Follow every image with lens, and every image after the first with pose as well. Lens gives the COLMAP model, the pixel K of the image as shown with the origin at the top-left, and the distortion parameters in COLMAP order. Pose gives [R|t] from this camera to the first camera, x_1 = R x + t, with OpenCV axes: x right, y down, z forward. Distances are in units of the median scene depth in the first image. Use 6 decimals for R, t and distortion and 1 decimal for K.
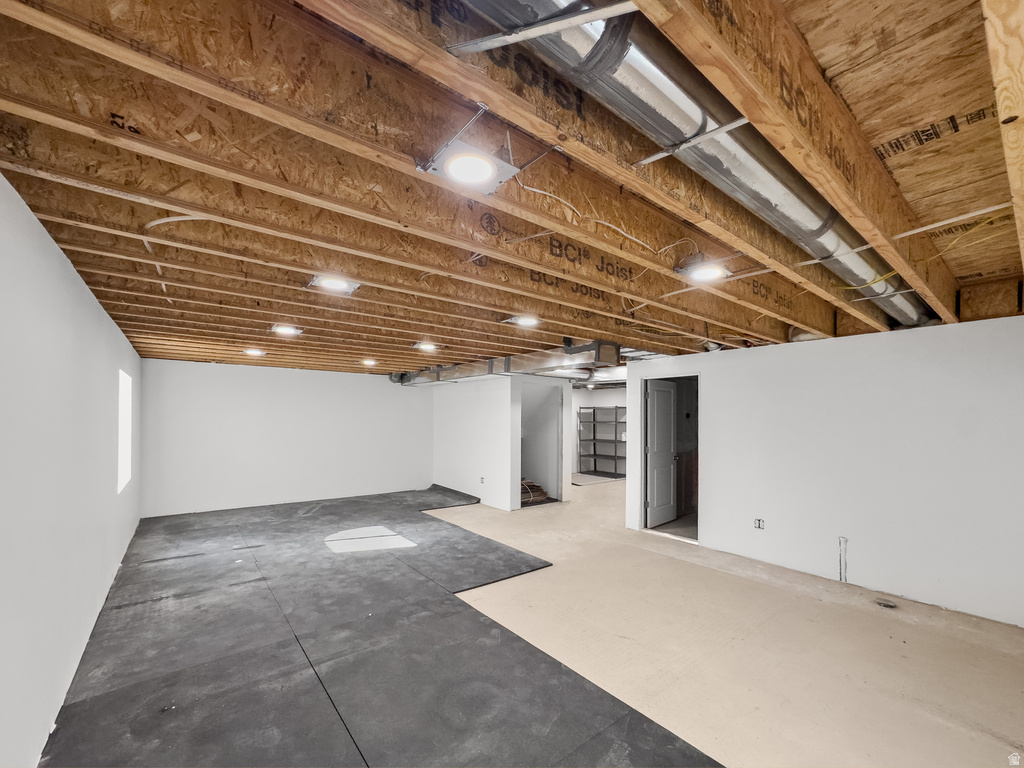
lens RADIAL K [[422.0, 0, 515.3], [0, 422.0, 376.9], [0, 0, 1]] dist [-0.018231, 0.009962]
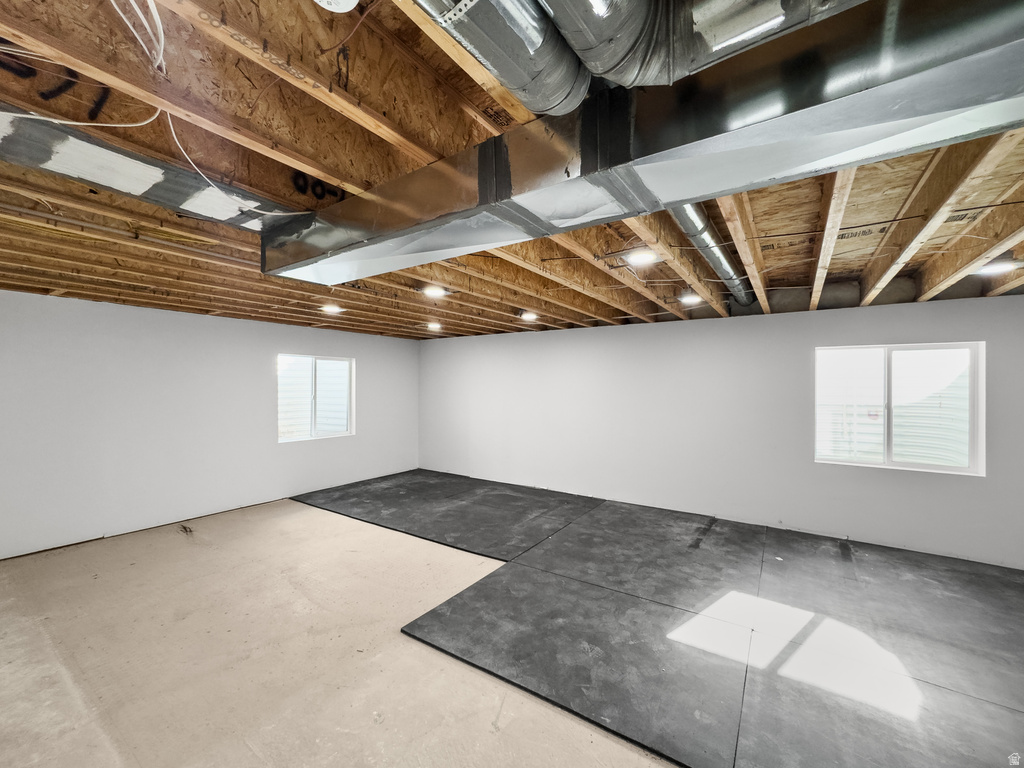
lens RADIAL K [[422.0, 0, 515.3], [0, 422.0, 376.9], [0, 0, 1]] dist [-0.018231, 0.009962]
pose [[-0.953705, -0.021884, -0.299945, 0.131753], [0.011886, 0.993827, -0.110303, 0.167873], [0.300508, -0.108761, -0.947558, 1.812868]]
